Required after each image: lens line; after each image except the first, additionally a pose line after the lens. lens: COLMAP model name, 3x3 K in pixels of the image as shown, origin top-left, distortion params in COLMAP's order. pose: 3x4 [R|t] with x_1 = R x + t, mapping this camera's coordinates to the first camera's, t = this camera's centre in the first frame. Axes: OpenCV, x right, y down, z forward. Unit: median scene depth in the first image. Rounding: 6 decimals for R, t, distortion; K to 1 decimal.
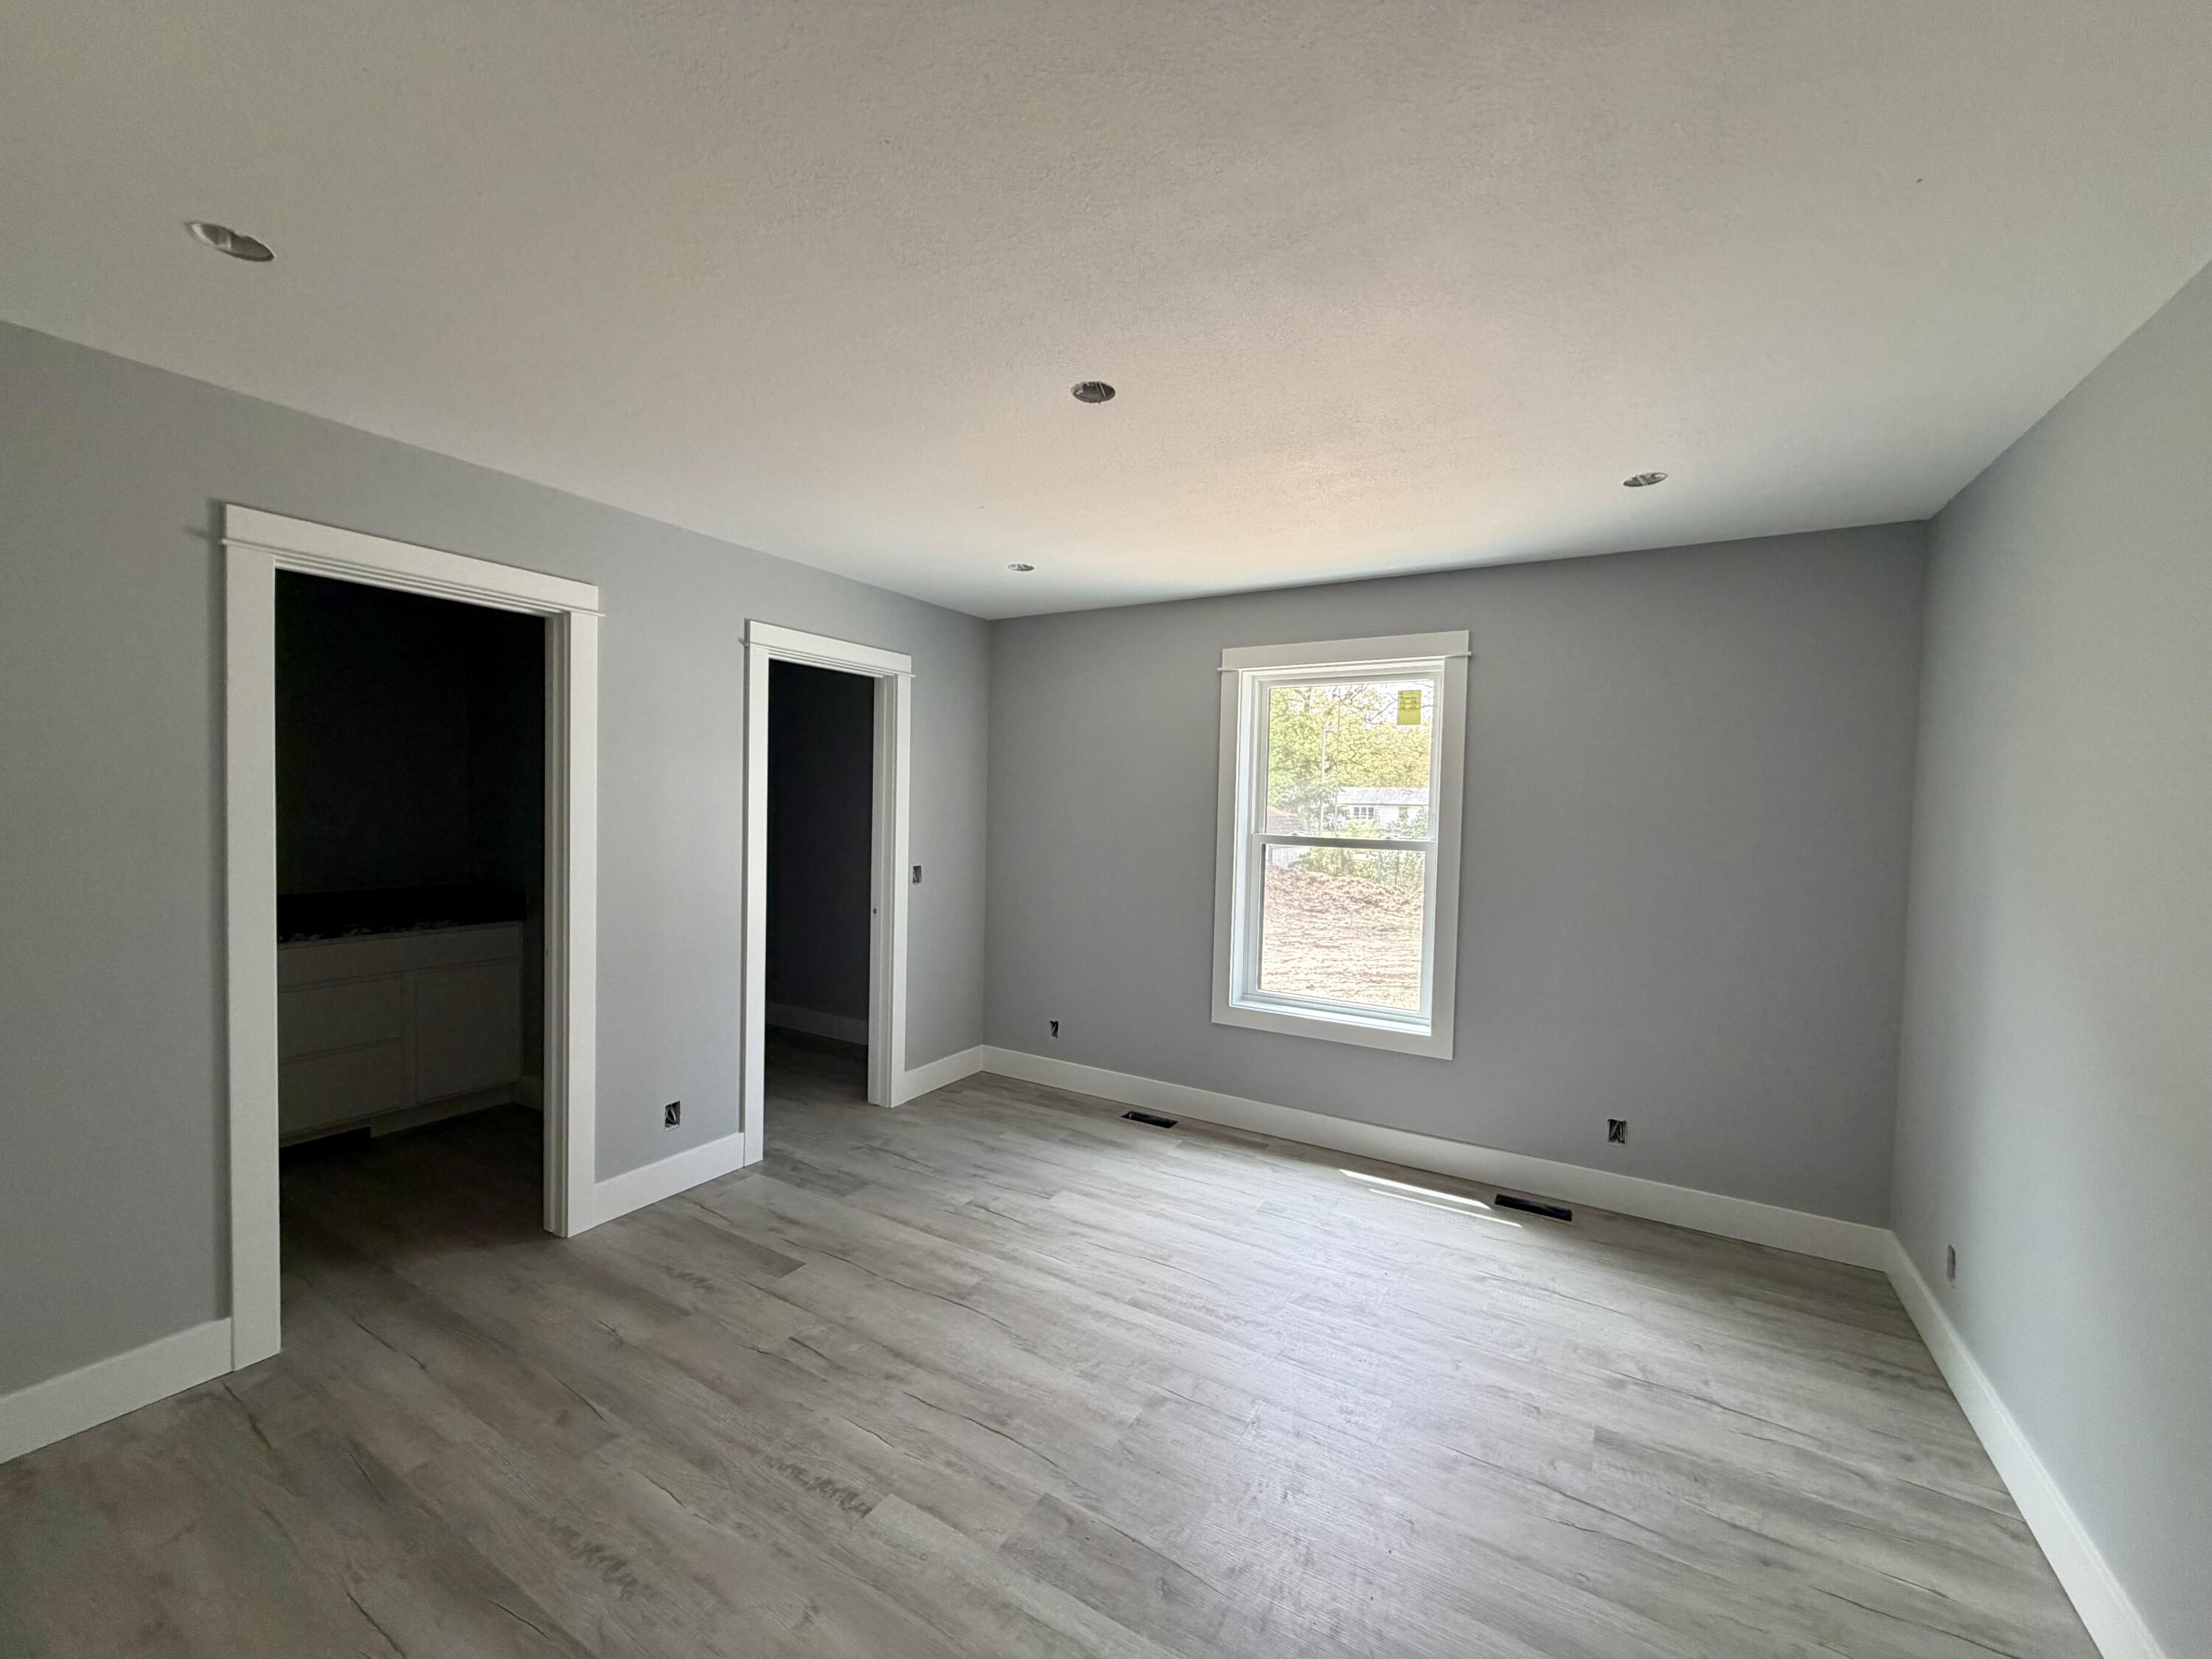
lens RADIAL K [[879.6, 0, 1110.3], [0, 879.6, 822.5], [0, 0, 1]] dist [0.000151, -0.000668]
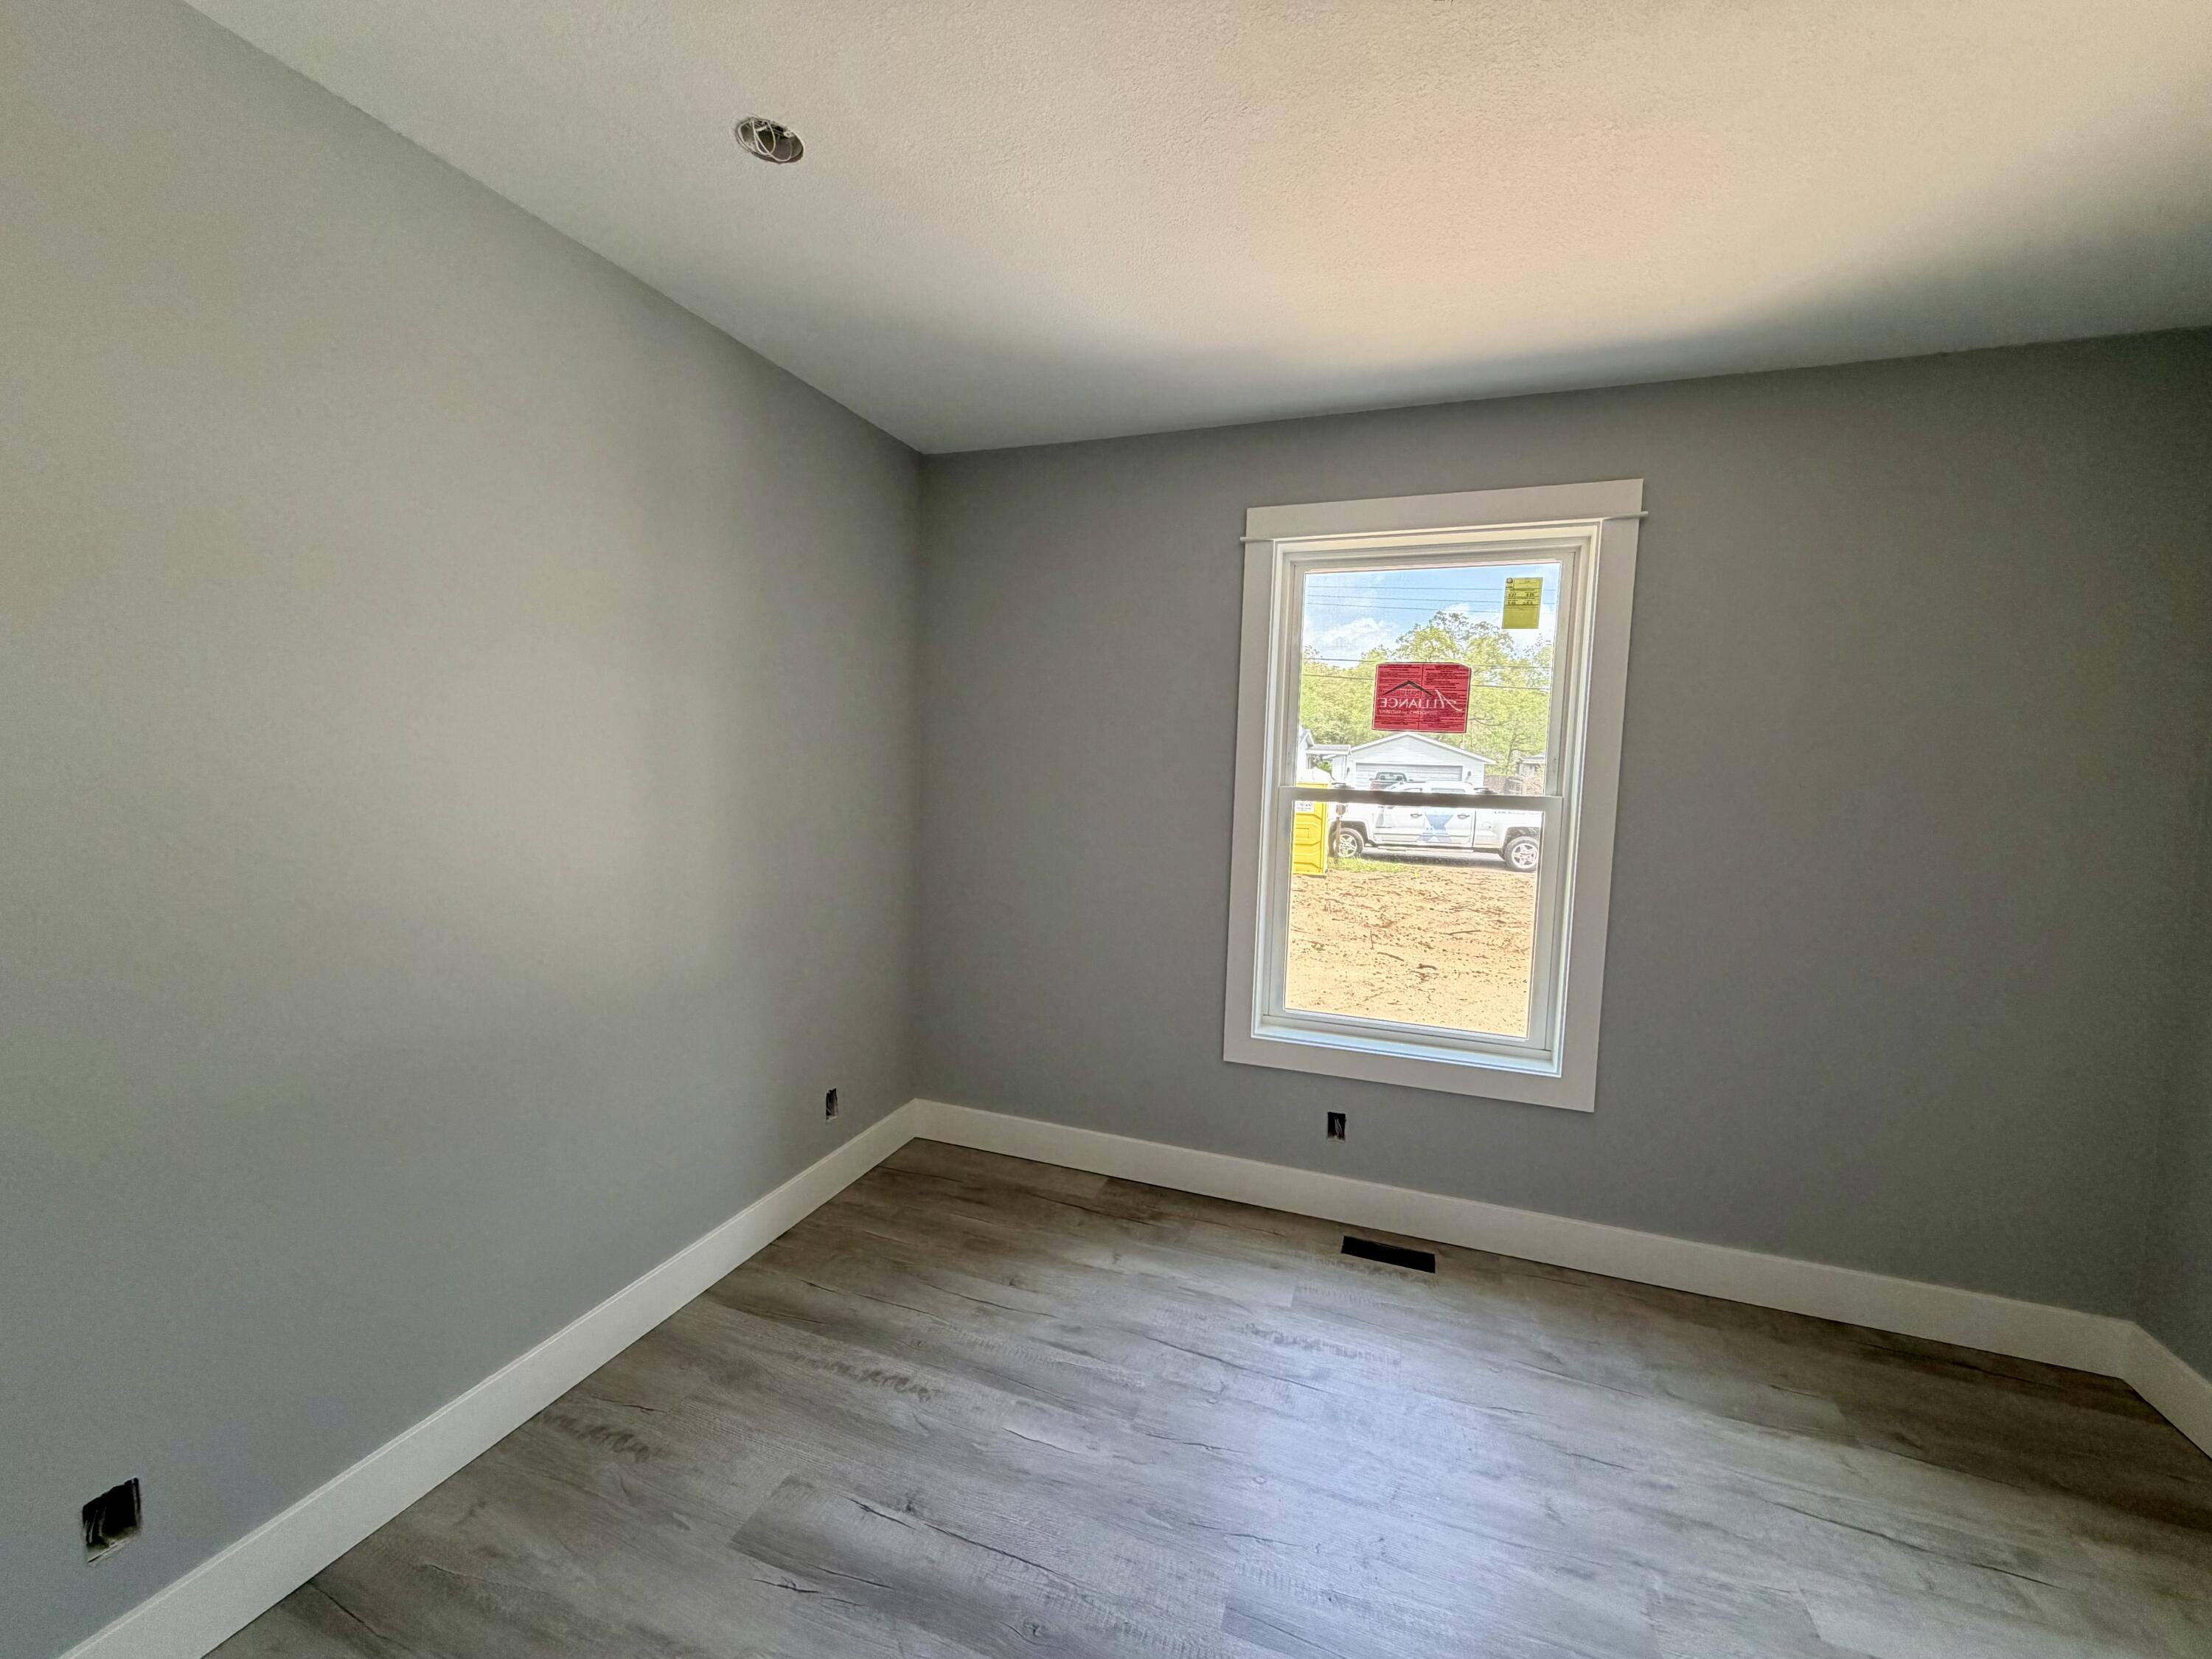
lens RADIAL K [[879.6, 0, 1109.8], [0, 879.6, 839.9], [0, 0, 1]] dist [0.000151, -0.000668]
pose [[0.982338, -0.000206, 0.187113, -0.107370], [-0.008160, 0.999001, 0.043939, 0.027607], [-0.186935, -0.044690, 0.981355, 0.372989]]
